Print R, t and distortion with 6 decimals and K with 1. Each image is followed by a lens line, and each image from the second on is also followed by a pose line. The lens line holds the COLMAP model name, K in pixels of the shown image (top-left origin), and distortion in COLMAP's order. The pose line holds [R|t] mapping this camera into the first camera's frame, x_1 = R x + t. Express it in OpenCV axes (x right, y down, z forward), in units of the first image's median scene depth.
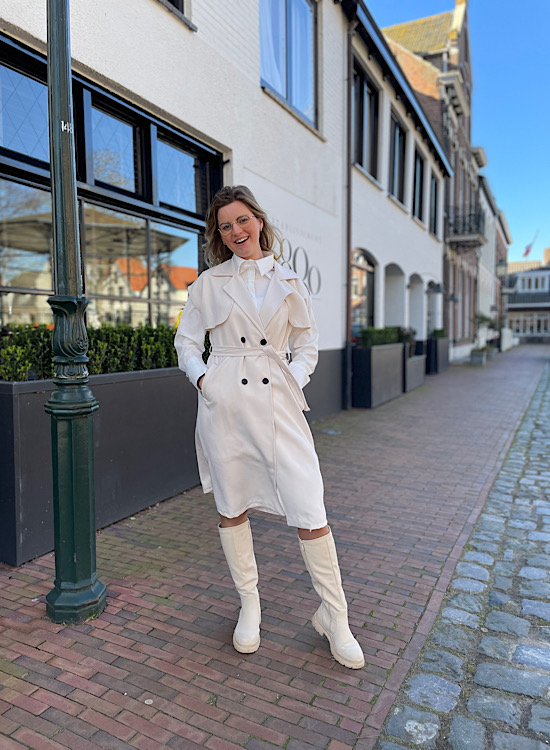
lens RADIAL K [[614.0, 0, 275.7], [0, 614.0, 384.4], [0, 0, 1]] dist [0.087876, -0.105814]
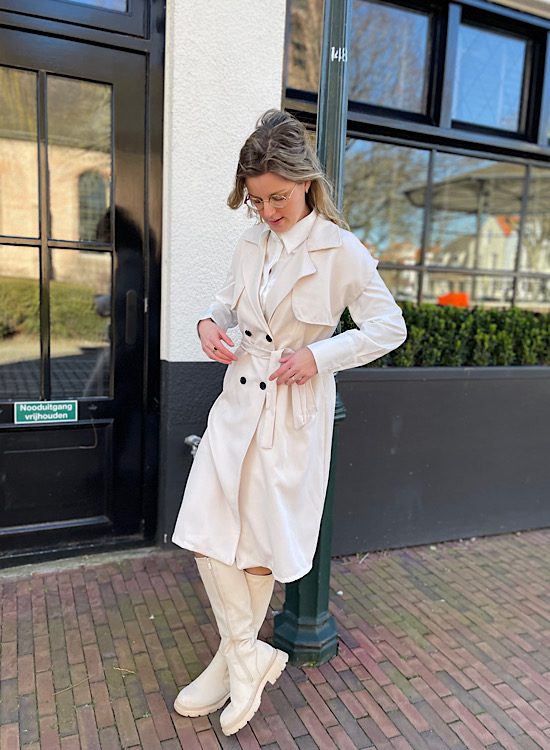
lens RADIAL K [[614.0, 0, 275.7], [0, 614.0, 384.4], [0, 0, 1]] dist [0.087876, -0.105814]
pose [[0.731096, 0.146785, -0.666298, 0.127018], [-0.103949, 0.989146, 0.103849, -0.057579], [0.674310, -0.006662, 0.738418, 0.265665]]
